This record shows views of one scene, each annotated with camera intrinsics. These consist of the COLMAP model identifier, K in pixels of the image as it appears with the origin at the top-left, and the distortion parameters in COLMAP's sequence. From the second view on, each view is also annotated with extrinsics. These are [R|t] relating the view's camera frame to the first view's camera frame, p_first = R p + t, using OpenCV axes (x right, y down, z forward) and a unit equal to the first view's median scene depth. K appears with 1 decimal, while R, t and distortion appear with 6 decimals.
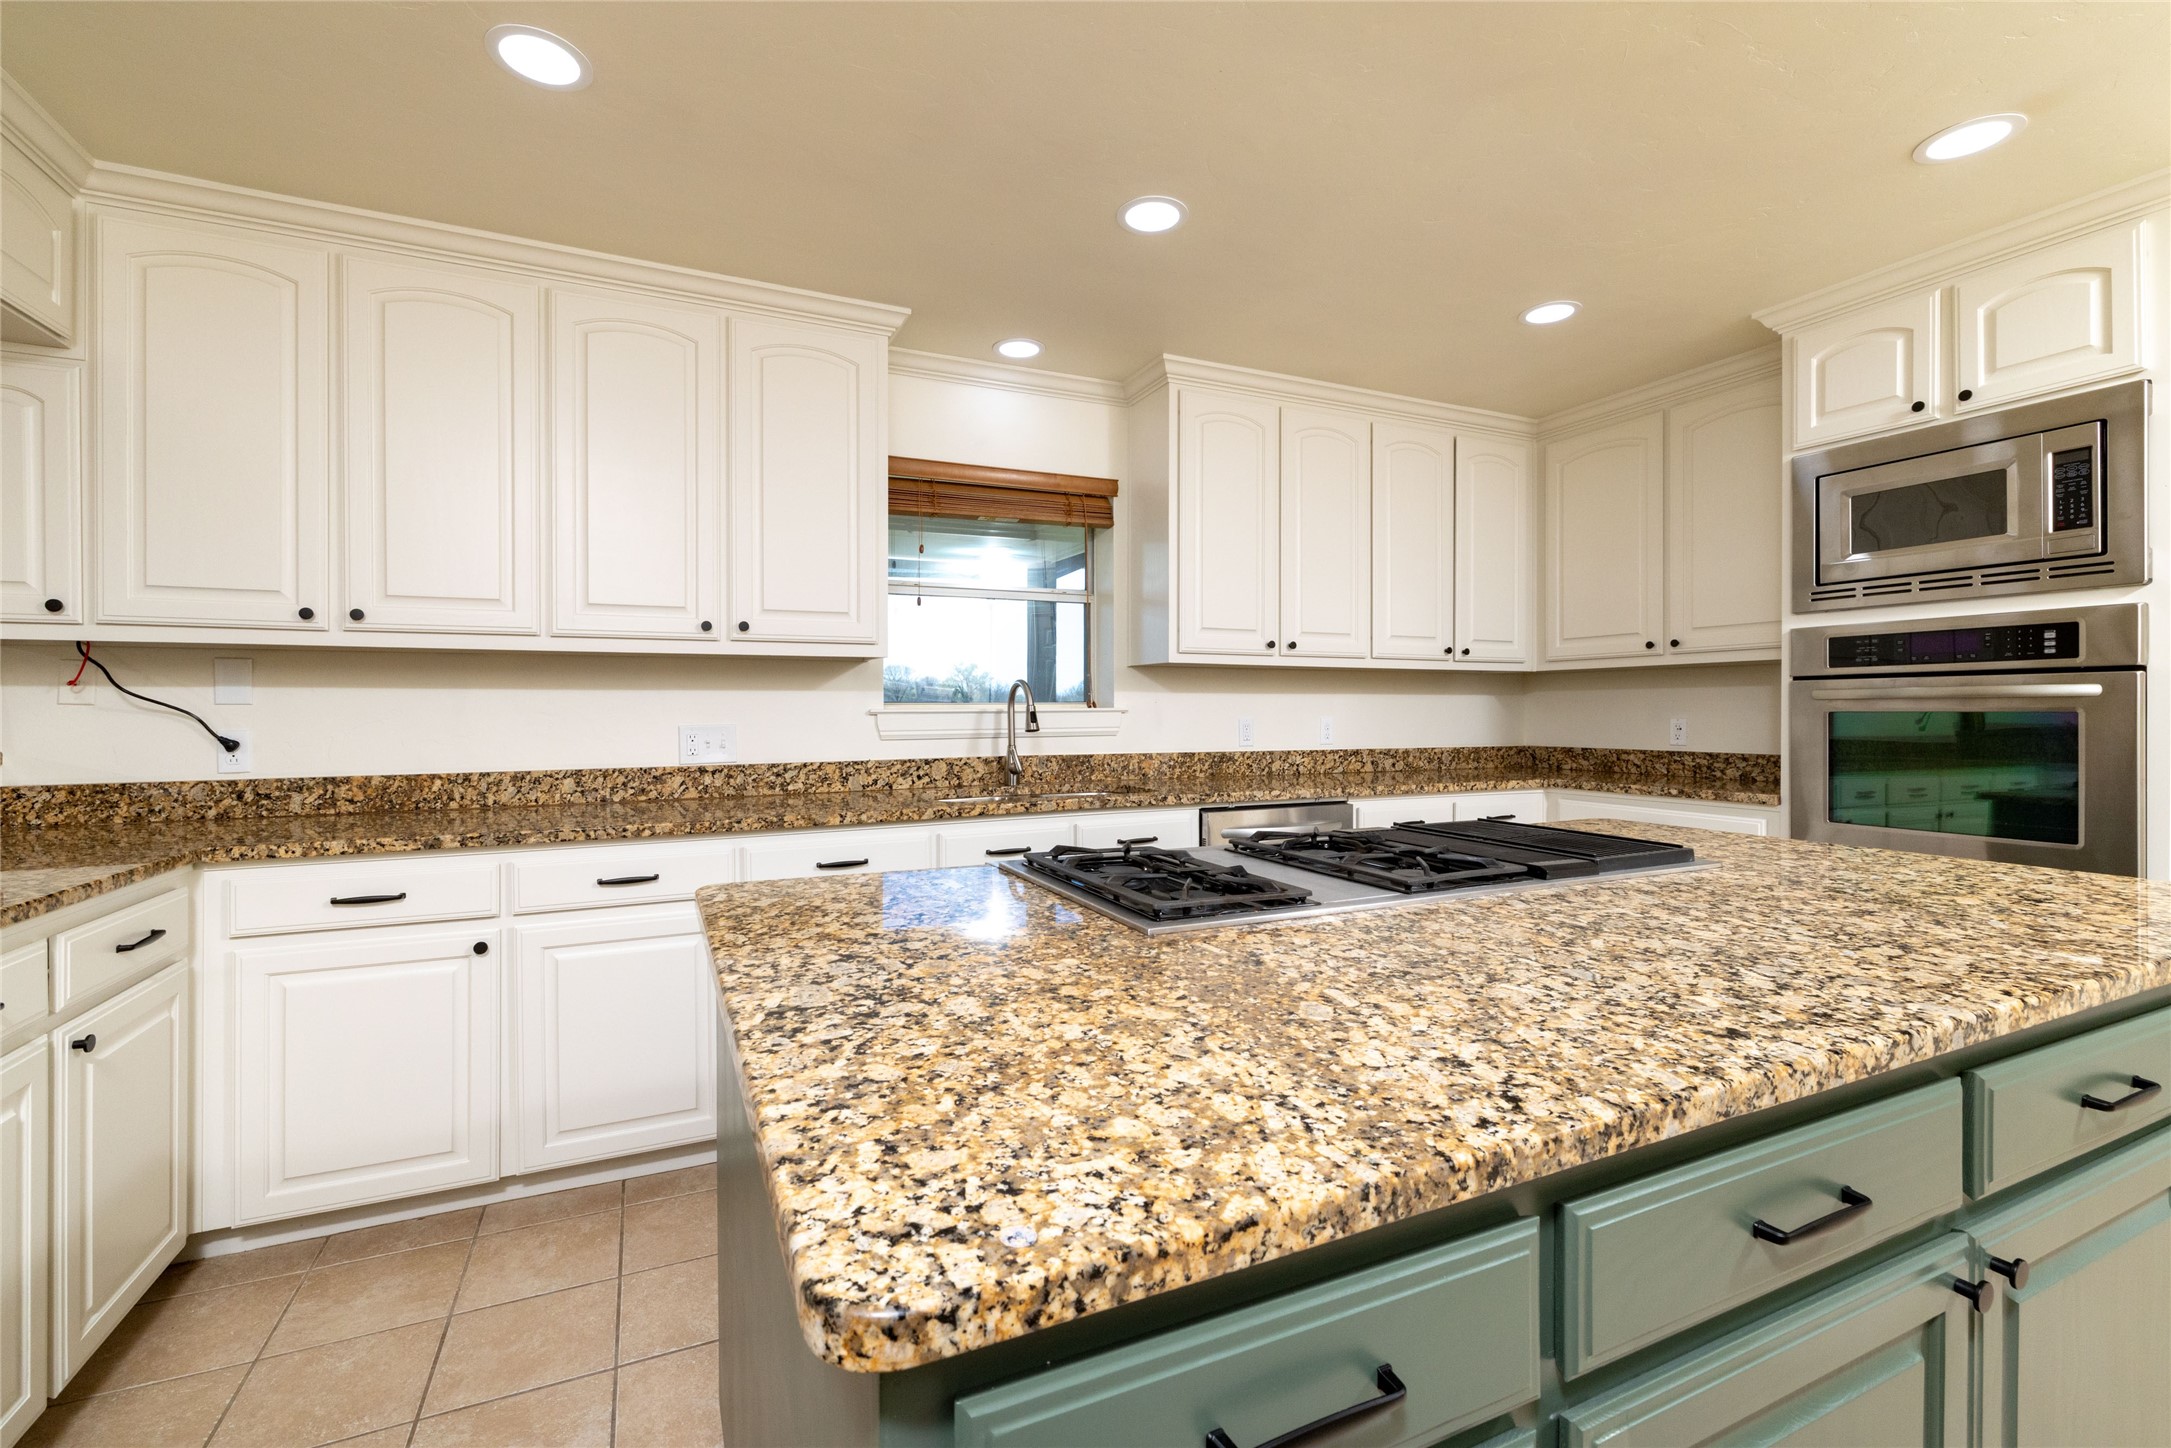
lens RADIAL K [[936.1, 0, 1075.3], [0, 936.1, 712.8], [0, 0, 1]] dist [-0.001620, 0.000923]
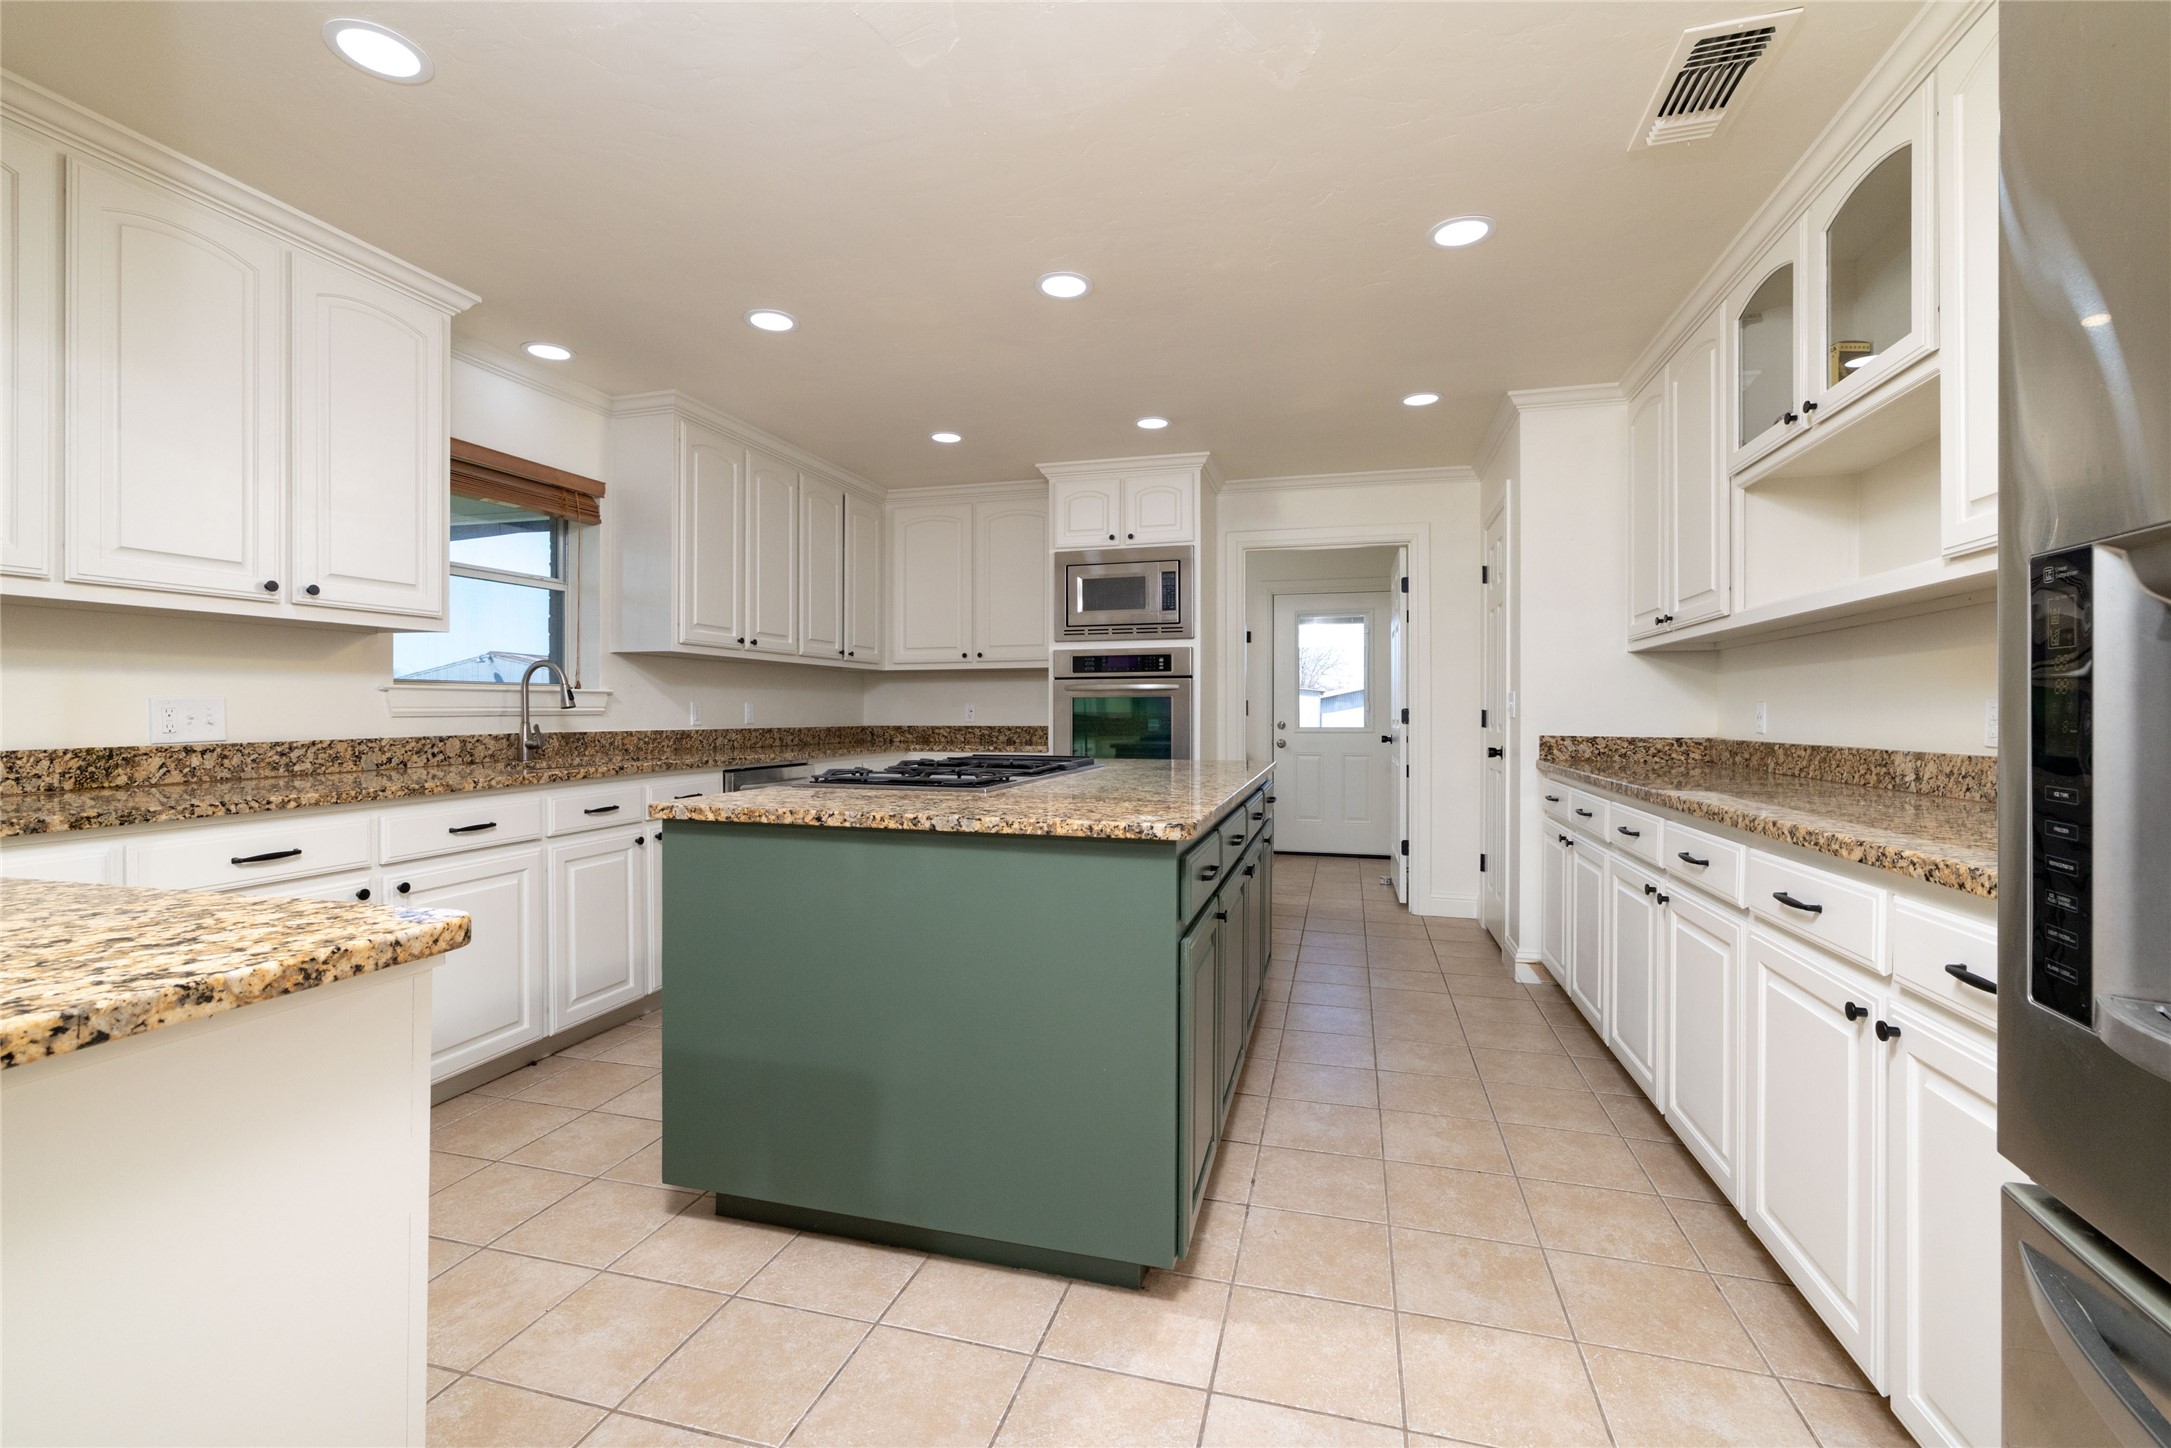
lens RADIAL K [[932.3, 0, 1079.9], [0, 932.3, 711.4], [0, 0, 1]] dist [-0.000612, 0.000586]
pose [[0.653843, 0.001979, 0.756628, -0.517946], [0.000939, 0.999994, -0.003427, 0.030406], [-0.756630, 0.002951, 0.653837, -0.173198]]
